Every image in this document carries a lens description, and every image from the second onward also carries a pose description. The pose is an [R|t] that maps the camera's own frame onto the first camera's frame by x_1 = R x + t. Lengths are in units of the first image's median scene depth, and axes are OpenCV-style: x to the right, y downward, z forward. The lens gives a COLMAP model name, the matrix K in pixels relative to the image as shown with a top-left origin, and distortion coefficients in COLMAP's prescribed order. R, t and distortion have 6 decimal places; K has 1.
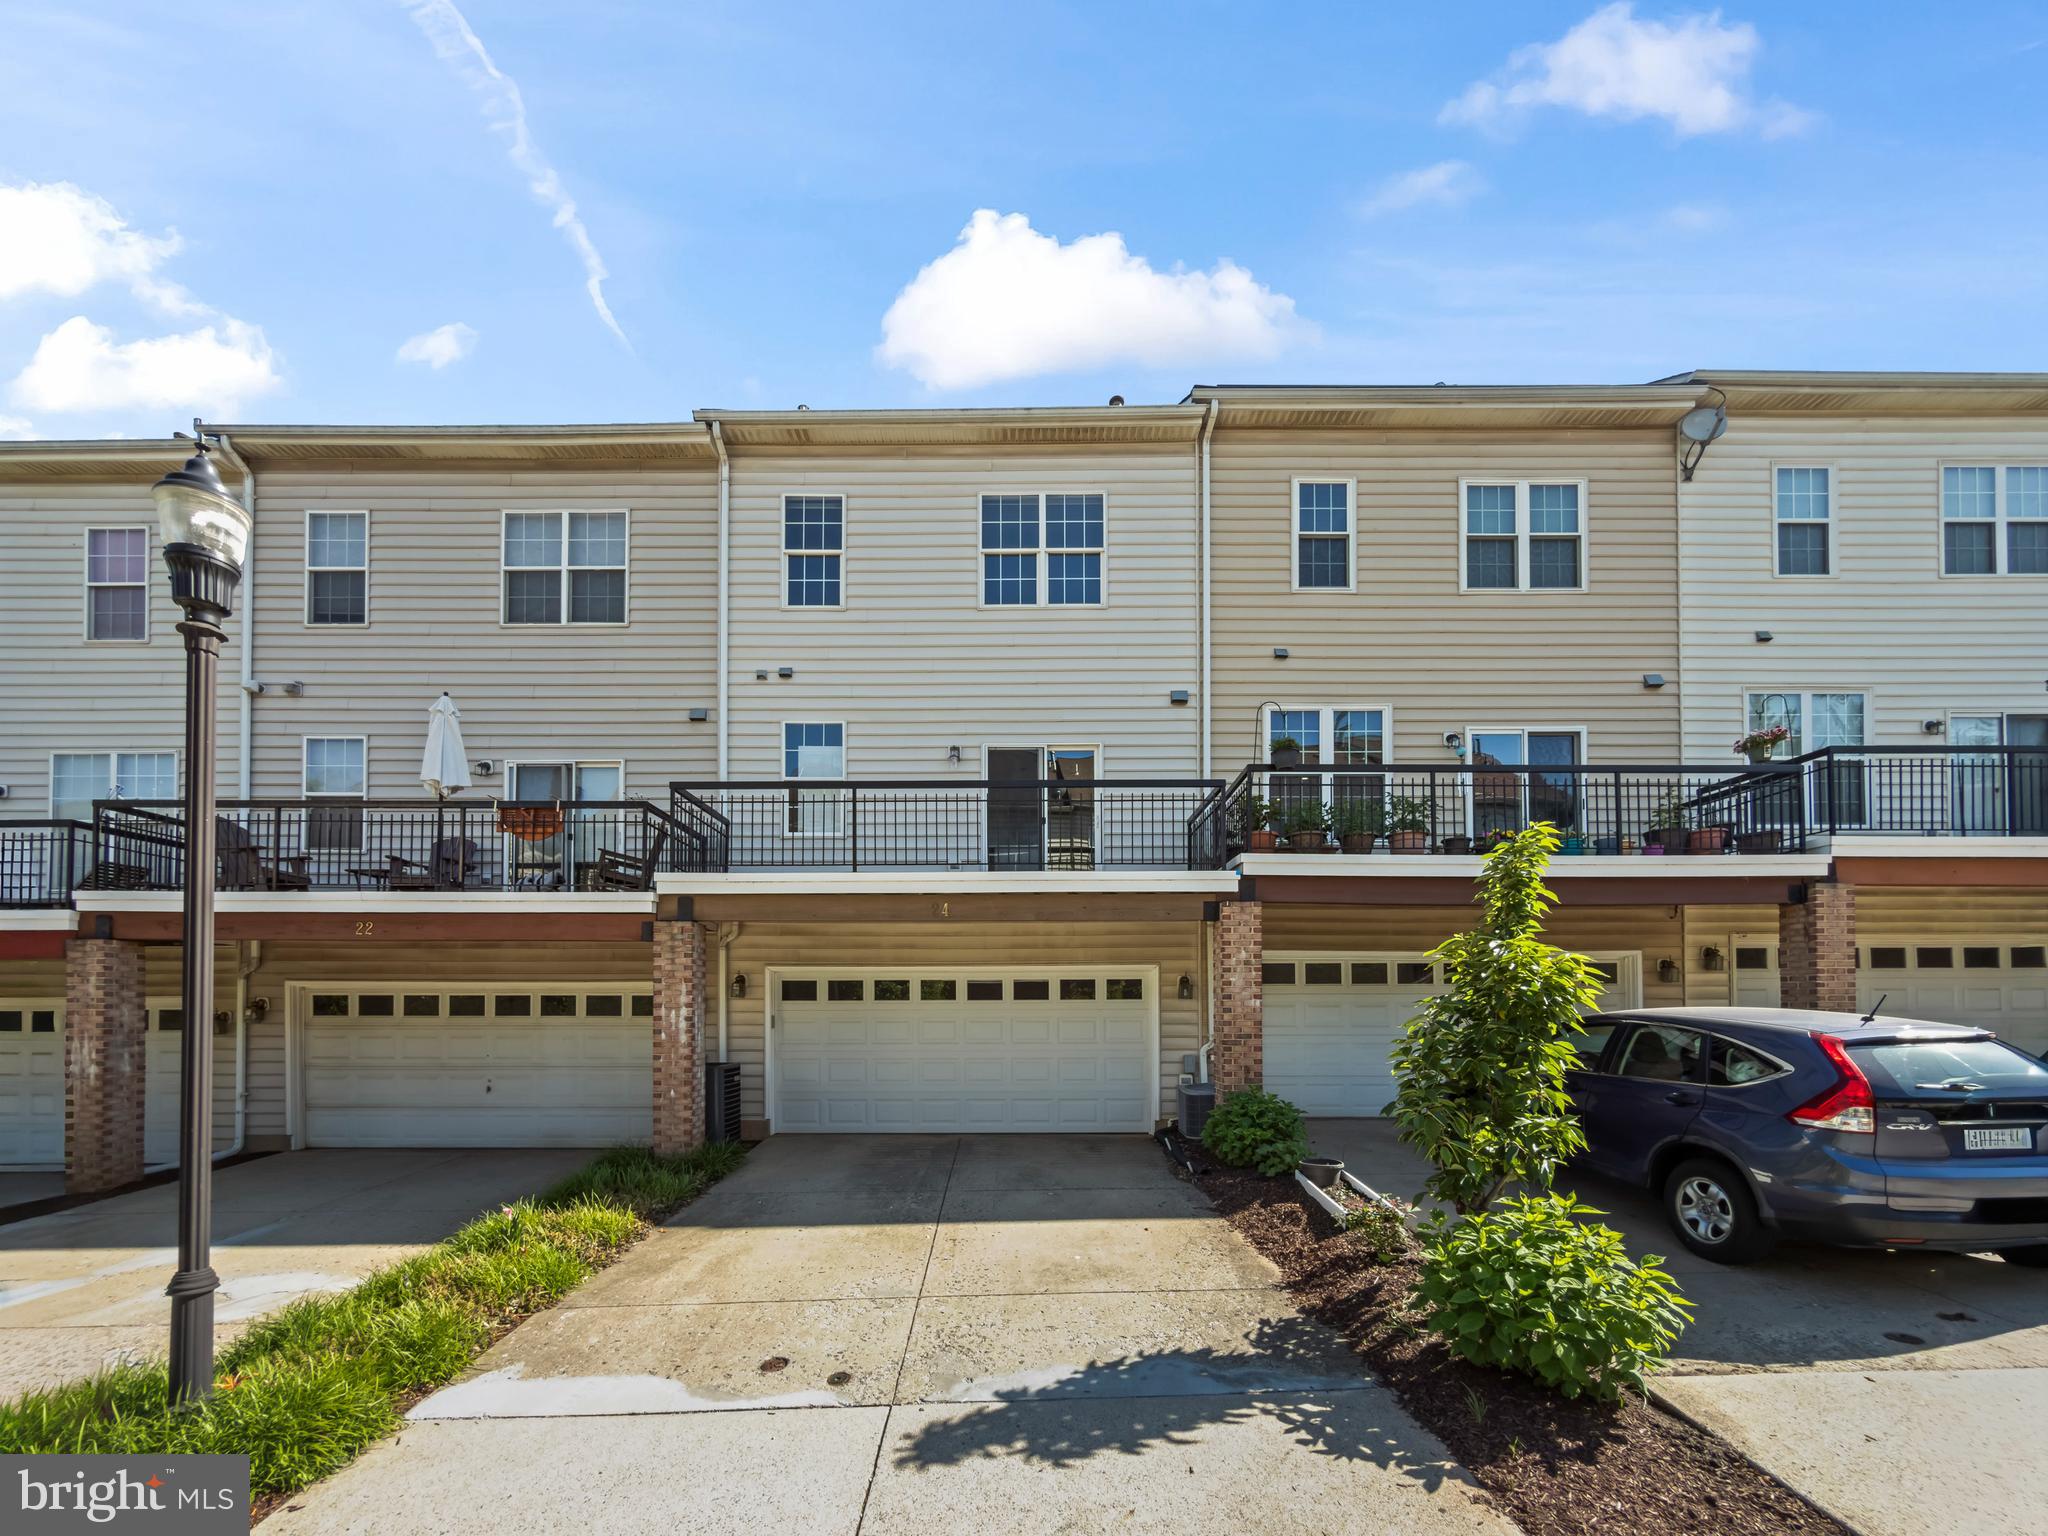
lens RADIAL K [[826.7, 0, 967.9], [0, 826.7, 918.6], [0, 0, 1]] dist [-0.000982, -0.000594]
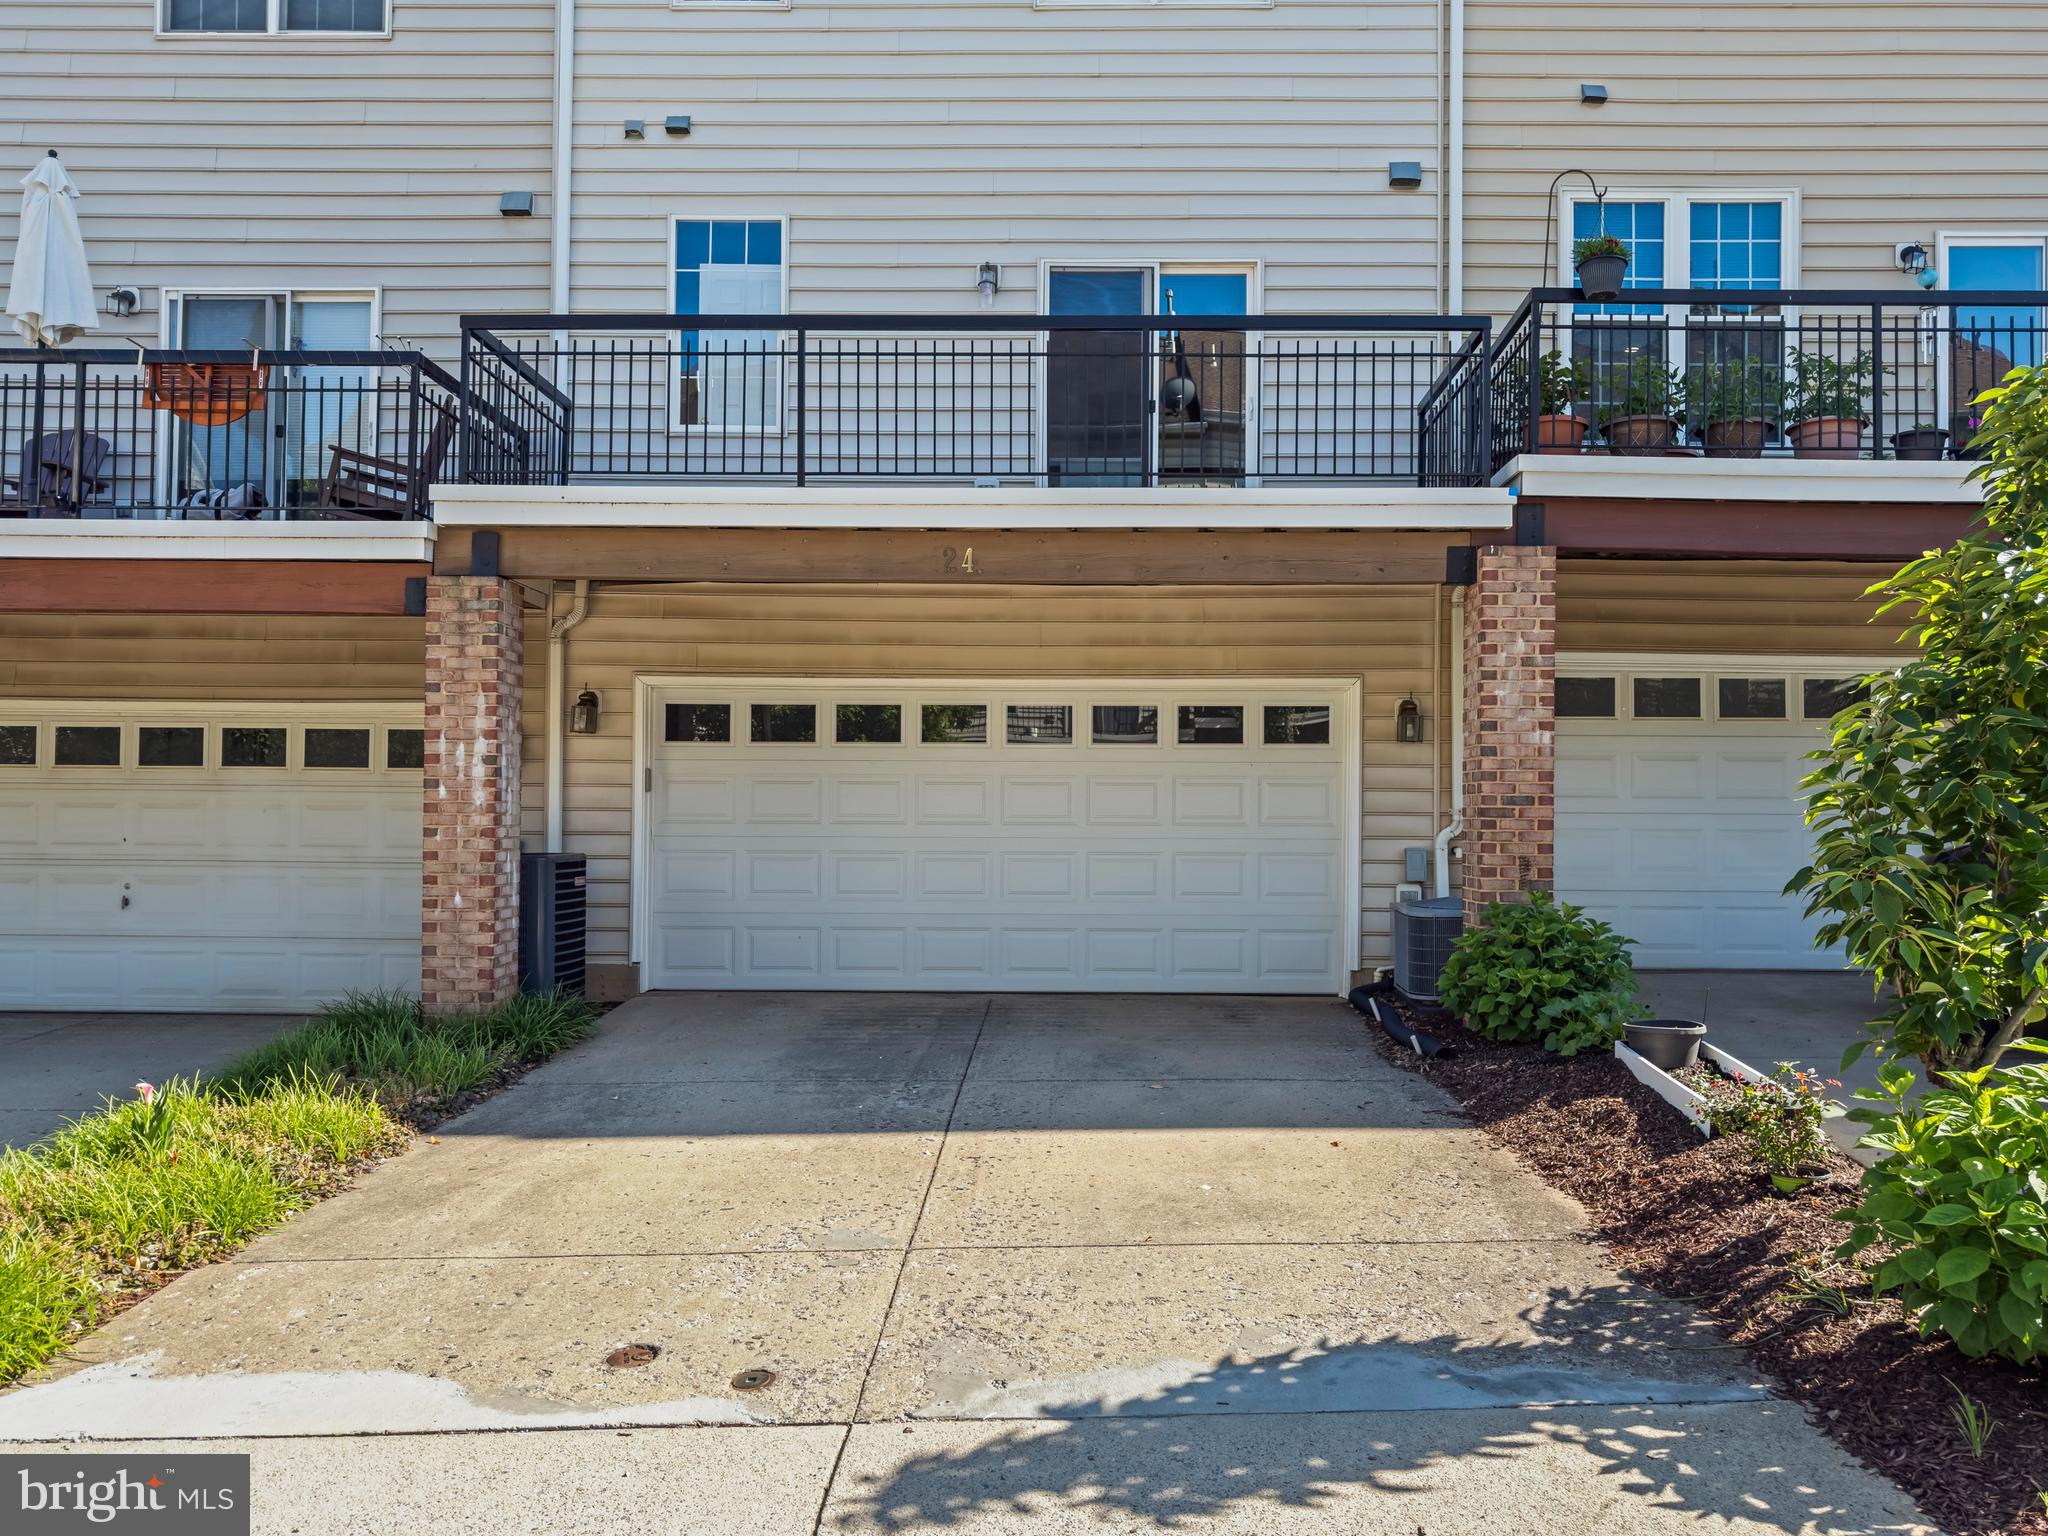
lens RADIAL K [[1458.8, 0, 1003.4], [0, 1458.8, 757.7], [0, 0, 1]] dist [-0.016293, 0.021786]
pose [[0.999905, 0.011924, -0.006970, 0.004584], [-0.011974, 0.999902, -0.007210, 0.127012], [0.006884, 0.007293, 0.999950, 0.051306]]
